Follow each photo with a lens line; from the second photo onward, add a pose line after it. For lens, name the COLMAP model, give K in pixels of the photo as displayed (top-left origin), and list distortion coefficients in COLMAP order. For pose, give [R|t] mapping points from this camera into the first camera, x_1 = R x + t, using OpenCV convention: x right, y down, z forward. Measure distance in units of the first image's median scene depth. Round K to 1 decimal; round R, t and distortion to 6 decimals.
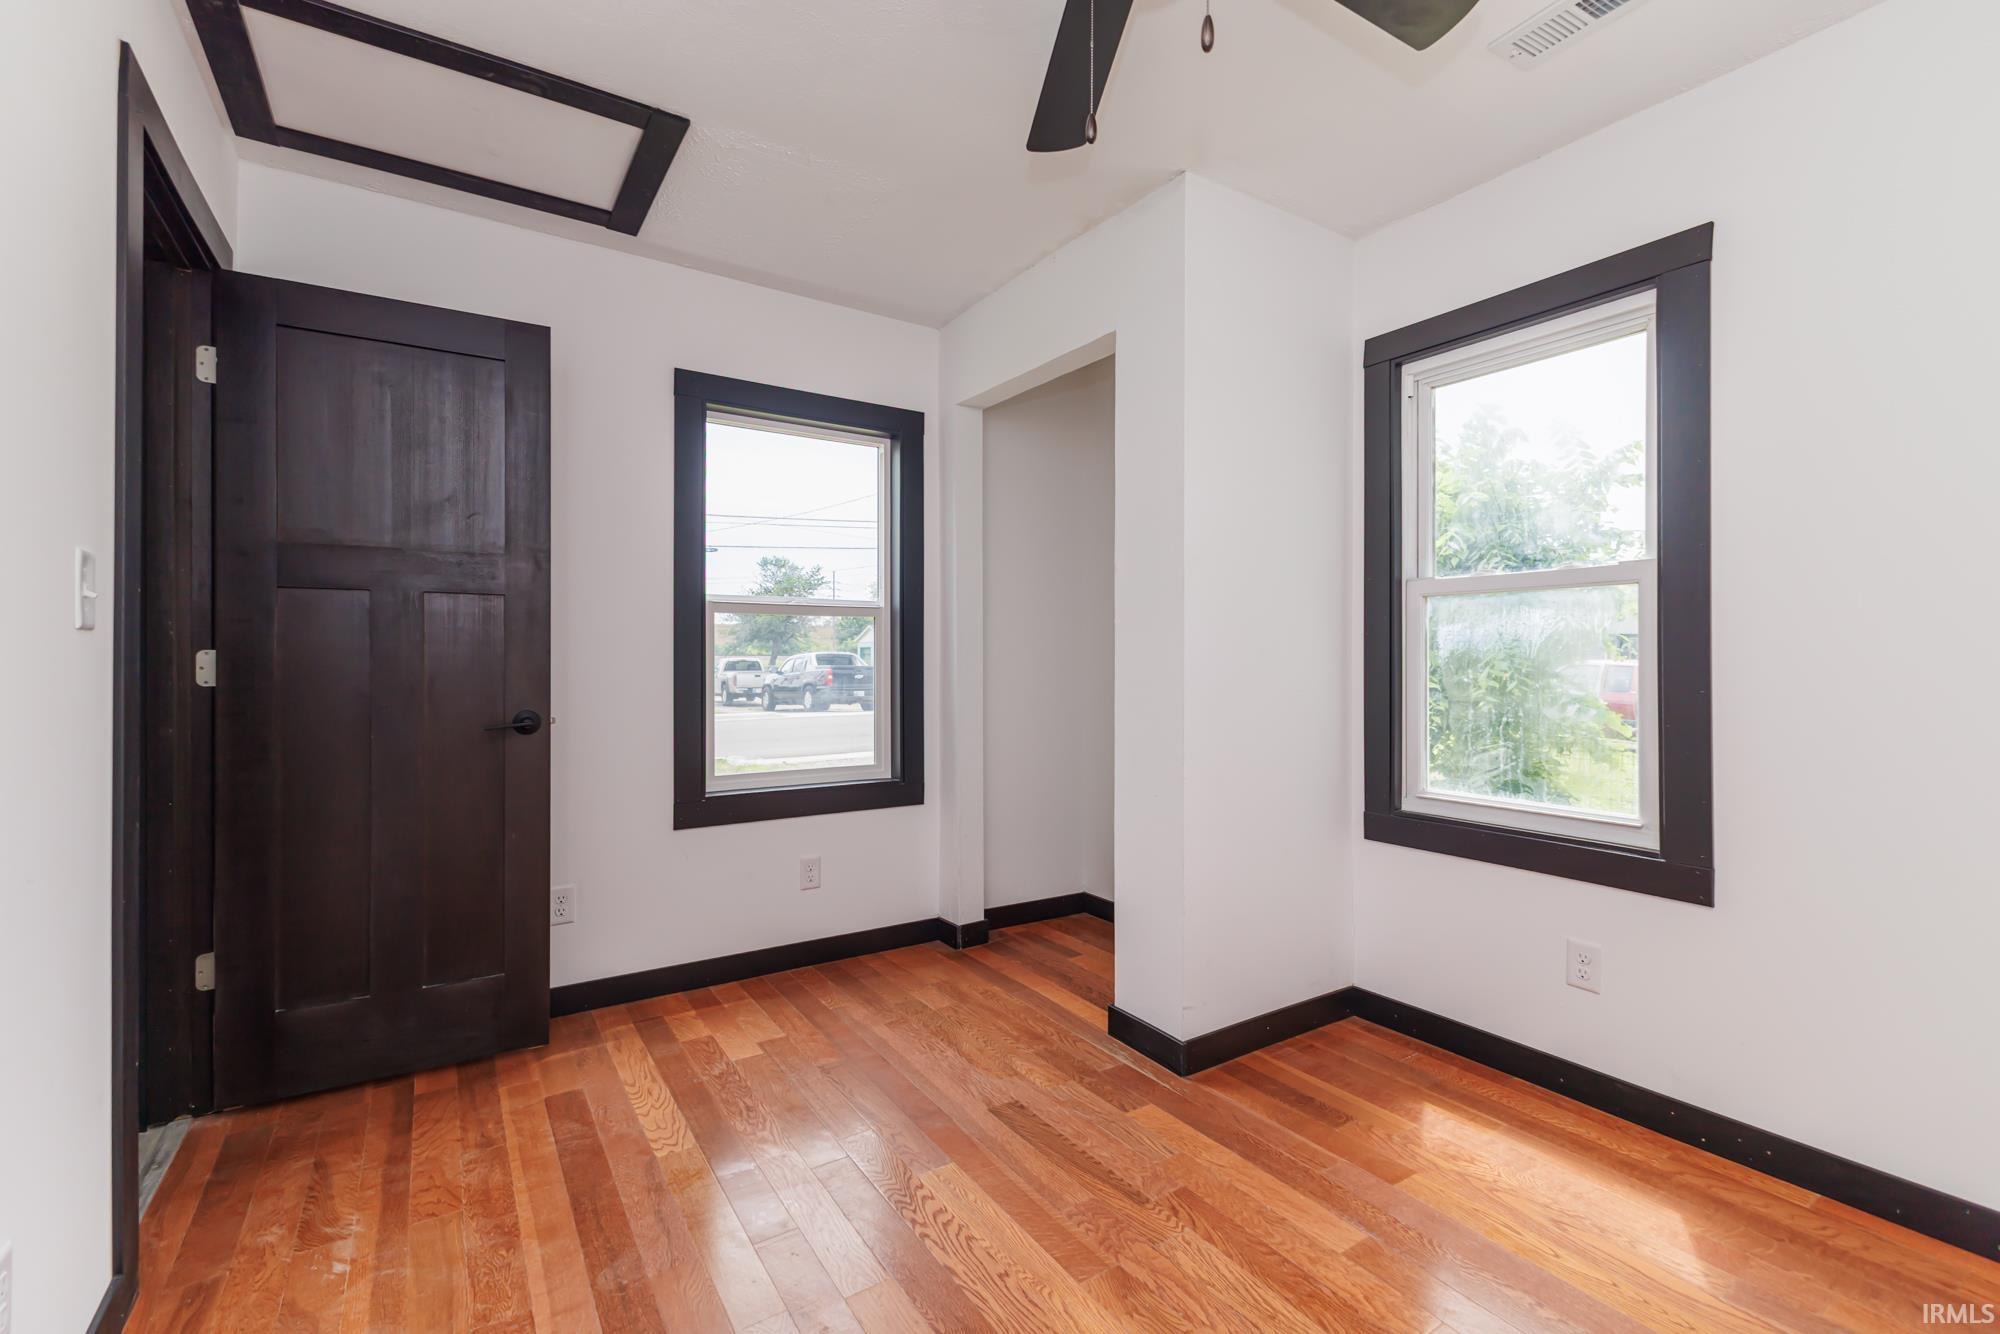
lens RADIAL K [[877.5, 0, 1005.9], [0, 877.5, 657.4], [0, 0, 1]] dist [0.009481, -0.000793]
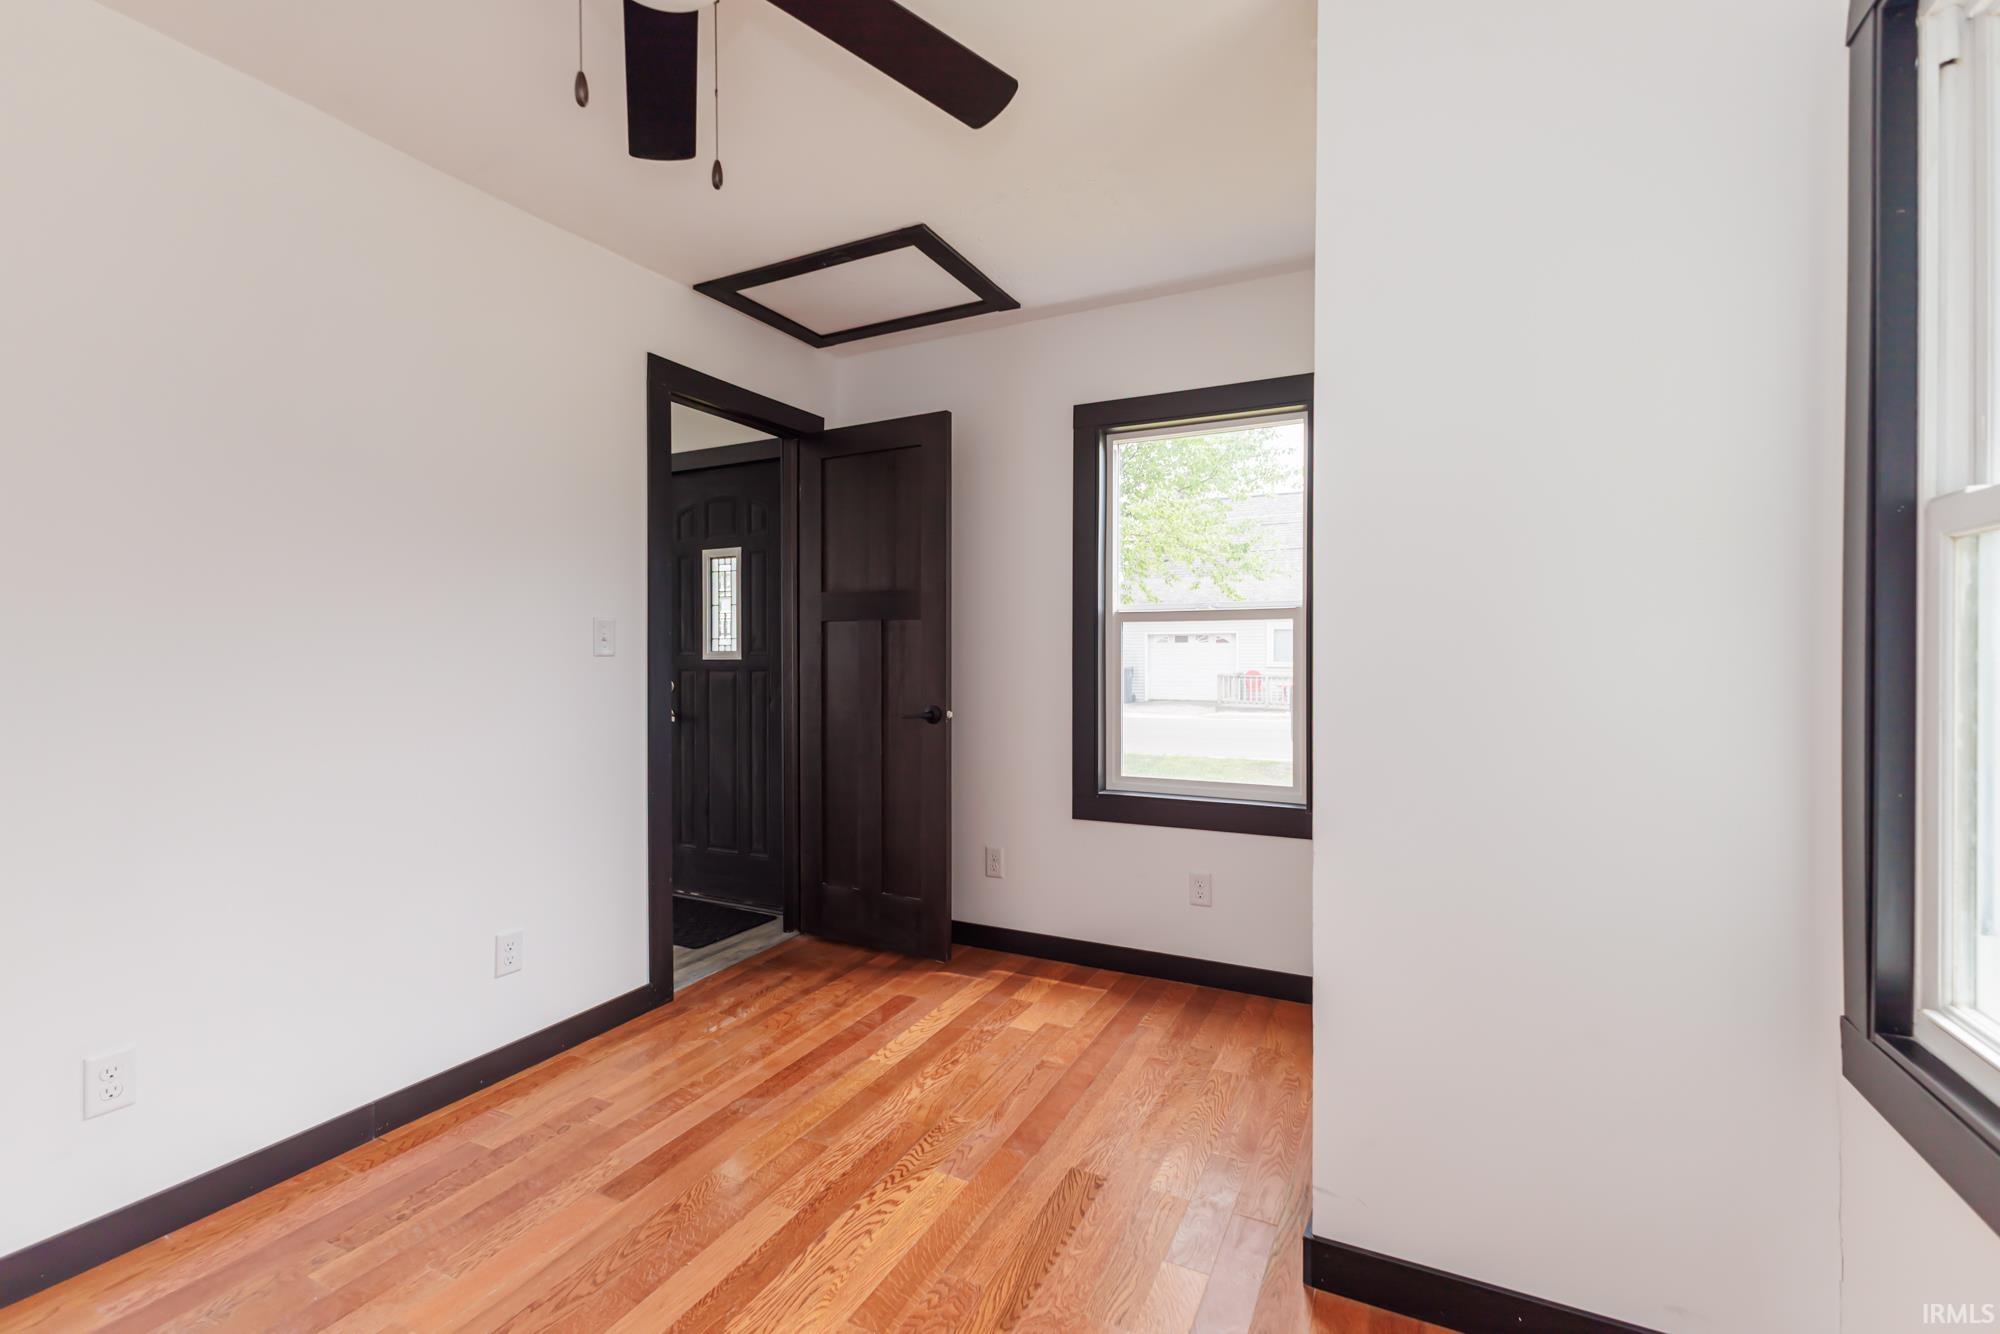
lens RADIAL K [[877.5, 0, 996.1], [0, 877.5, 661.4], [0, 0, 1]] dist [0.009481, -0.000793]
pose [[0.492439, 0.005207, -0.870331, 0.694821], [0.004617, 0.999952, 0.008595, -0.018109], [0.870334, -0.008250, 0.492392, 0.462089]]
